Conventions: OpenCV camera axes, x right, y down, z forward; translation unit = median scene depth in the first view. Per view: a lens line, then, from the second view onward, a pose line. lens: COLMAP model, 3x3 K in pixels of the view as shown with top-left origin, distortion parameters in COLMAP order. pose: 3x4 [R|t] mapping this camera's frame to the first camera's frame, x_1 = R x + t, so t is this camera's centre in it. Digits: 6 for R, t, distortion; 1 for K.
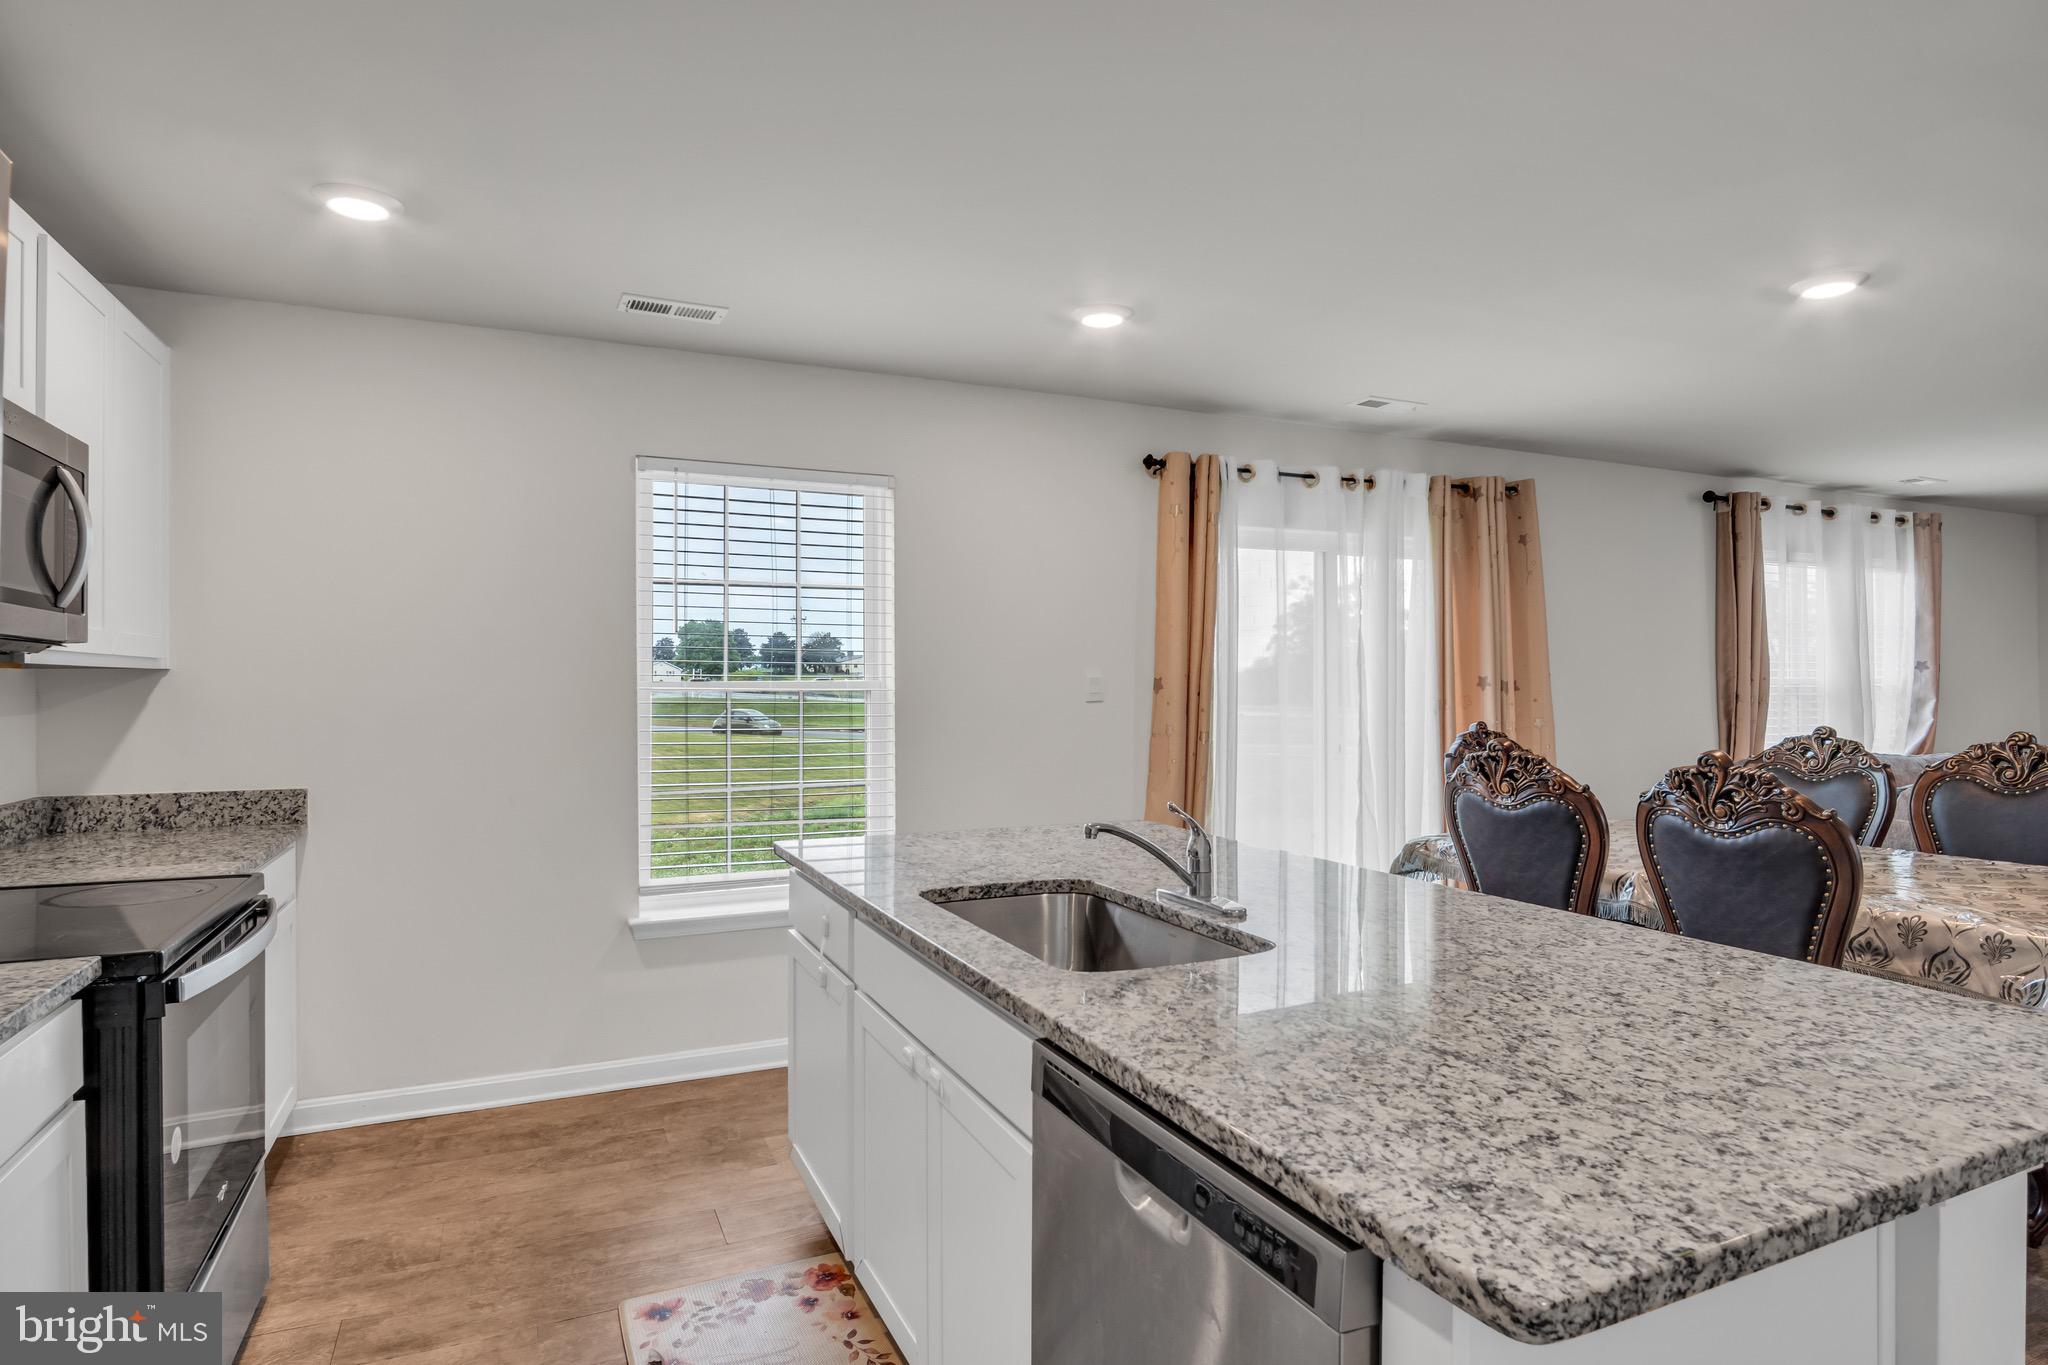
lens RADIAL K [[1115.4, 0, 1034.1], [0, 1115.4, 673.7], [0, 0, 1]] dist [-0.029535, 0.006865]
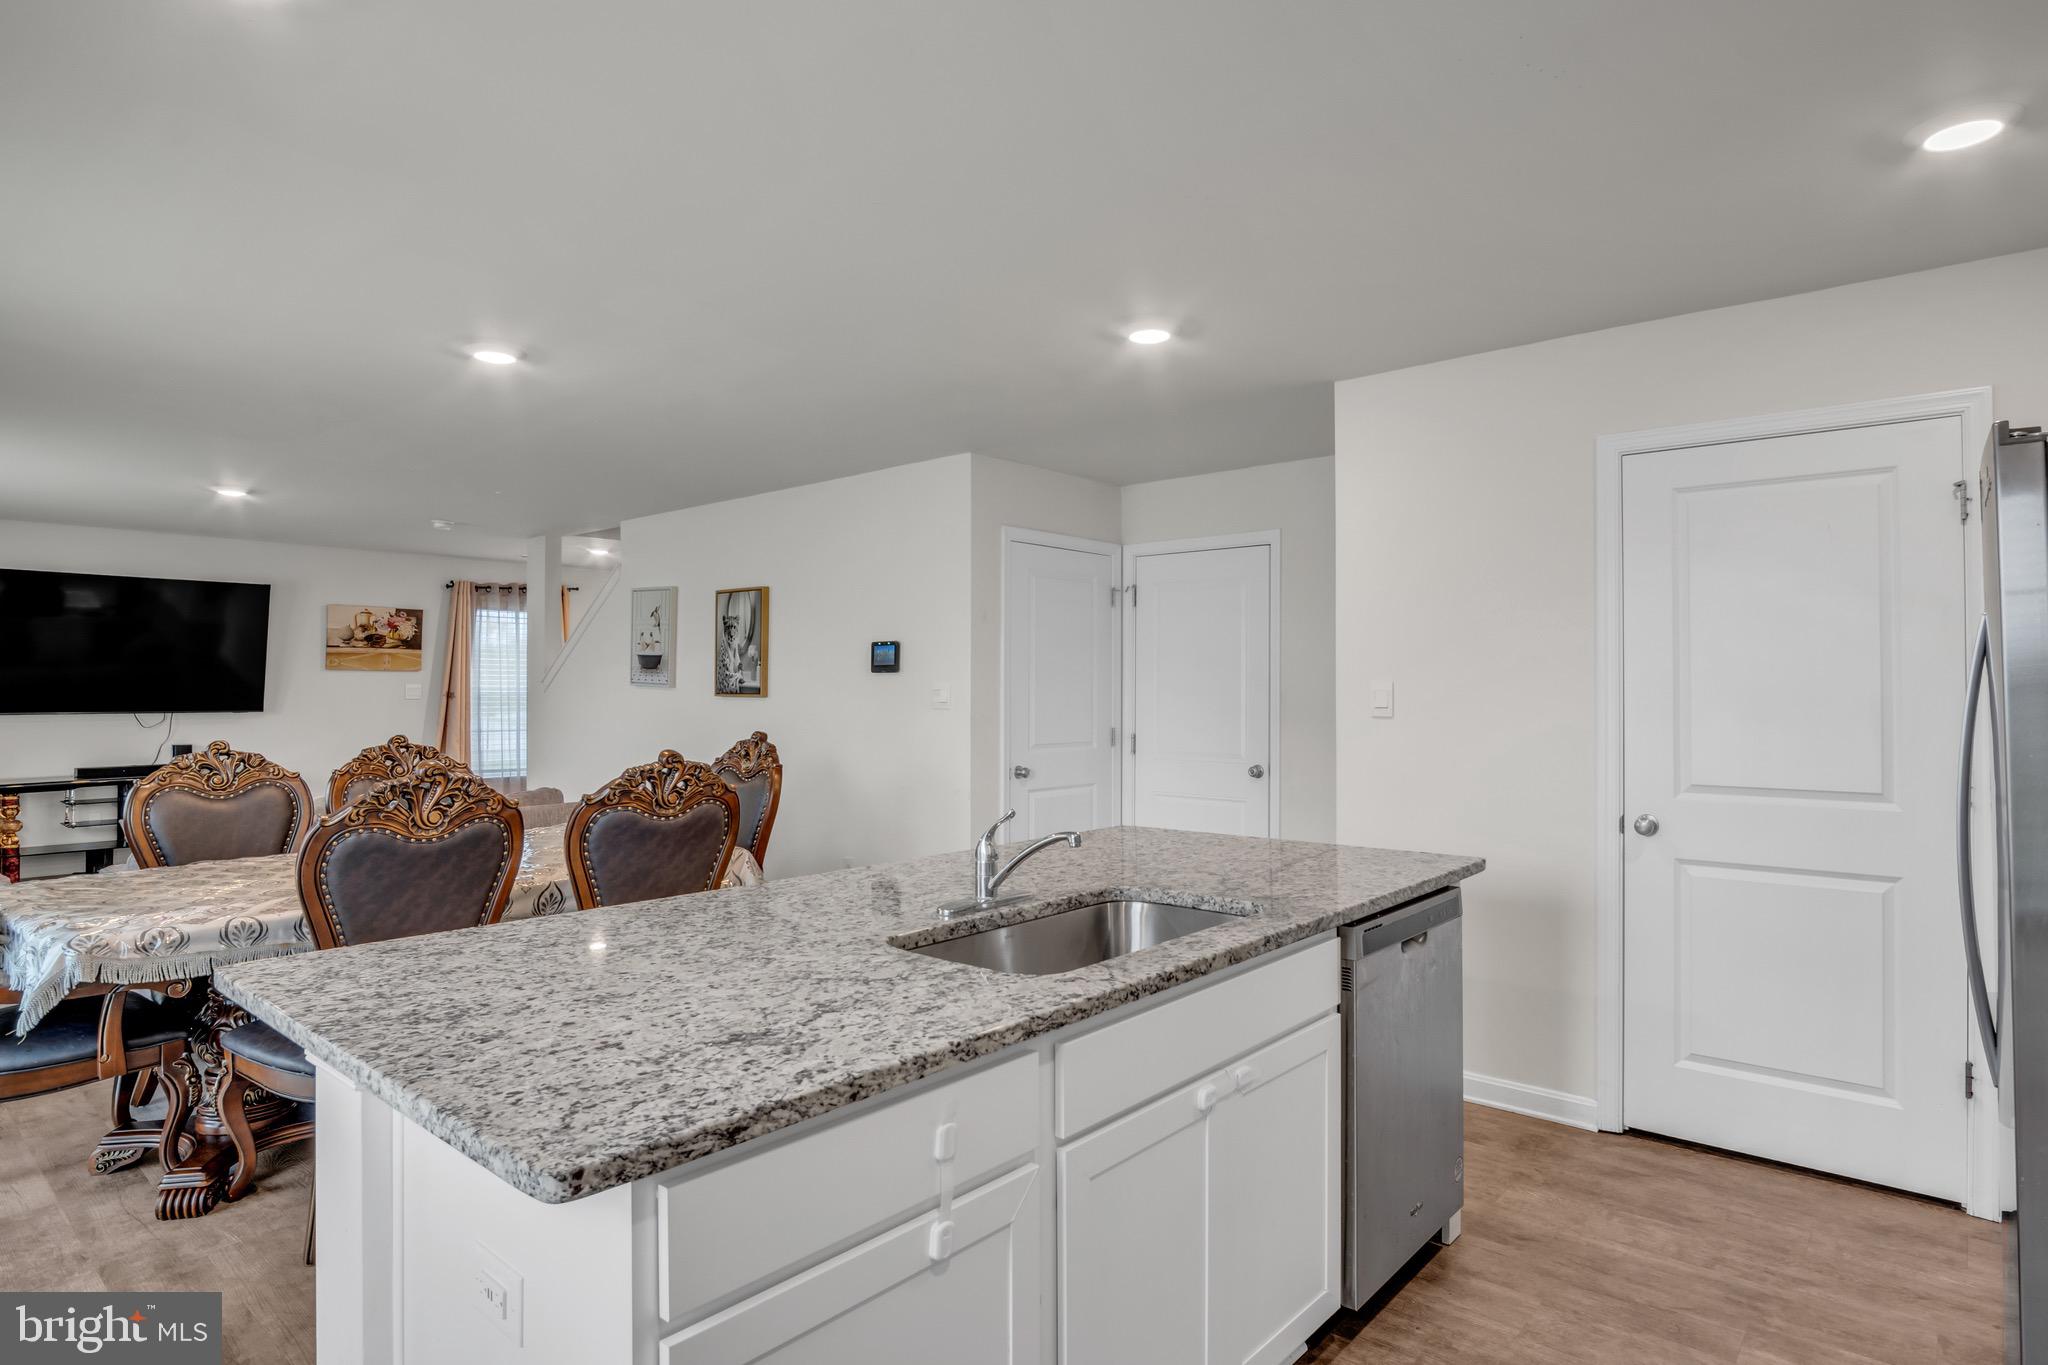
lens RADIAL K [[1115.4, 0, 1036.2], [0, 1115.4, 669.1], [0, 0, 1]] dist [-0.029535, 0.006865]
pose [[-0.408324, 0.018969, 0.912640, -0.355308], [-0.005468, 0.999715, -0.023226, 0.002992], [-0.912821, -0.014474, -0.408104, 0.589096]]
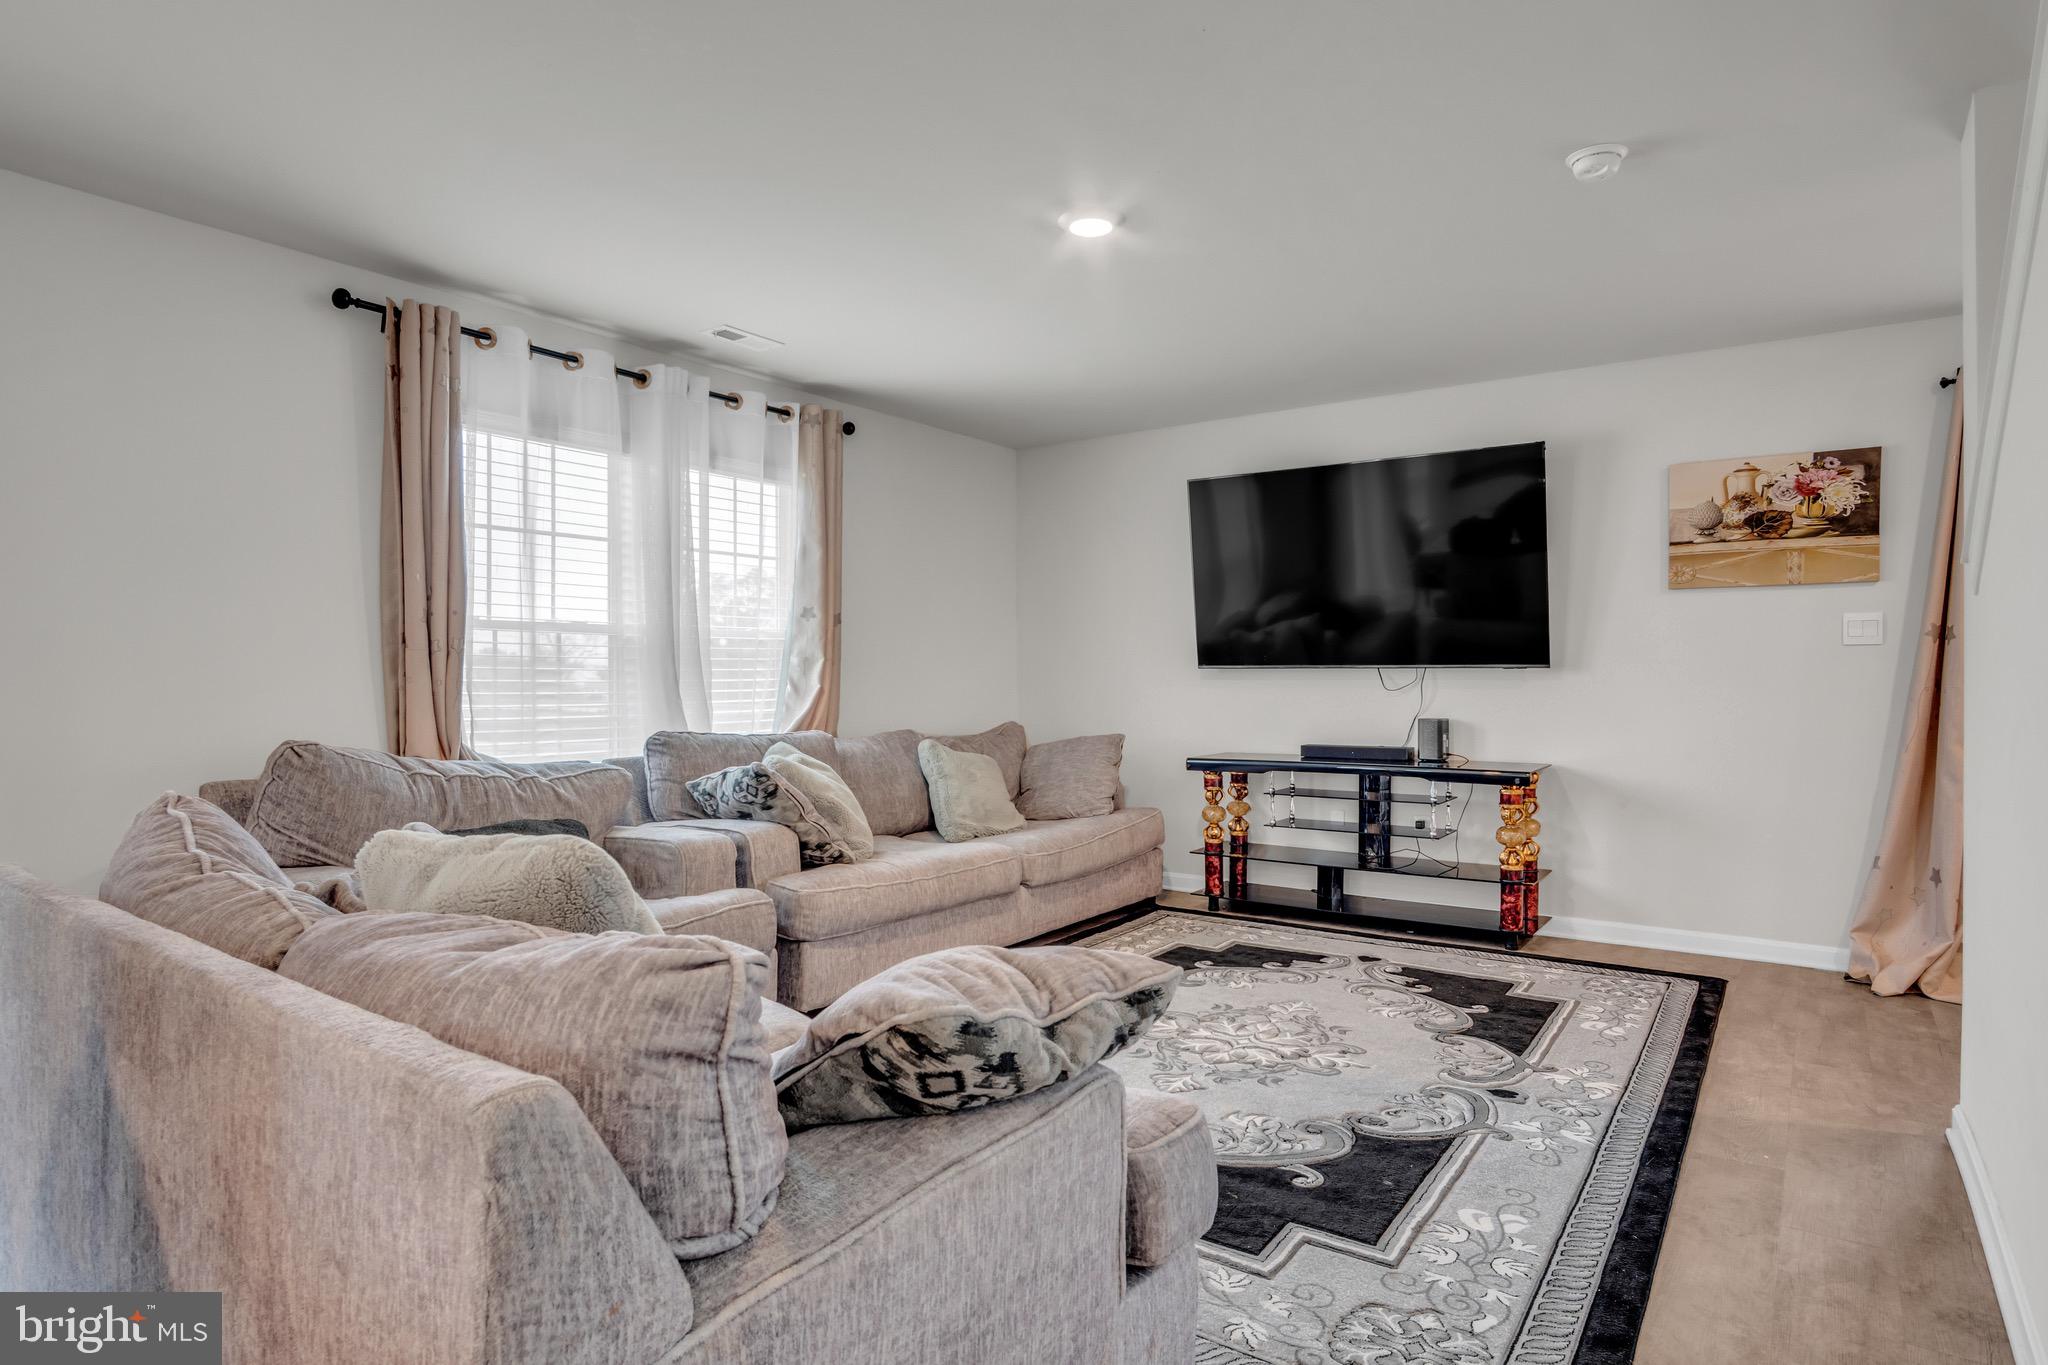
lens RADIAL K [[1115.4, 0, 1039.8], [0, 1115.4, 682.3], [0, 0, 1]] dist [-0.029535, 0.006865]
pose [[0.871373, 0.003196, 0.490611, 0.768789], [-0.007365, 0.999951, 0.006567, 0.043712], [-0.490566, -0.009336, 0.871354, 0.362310]]
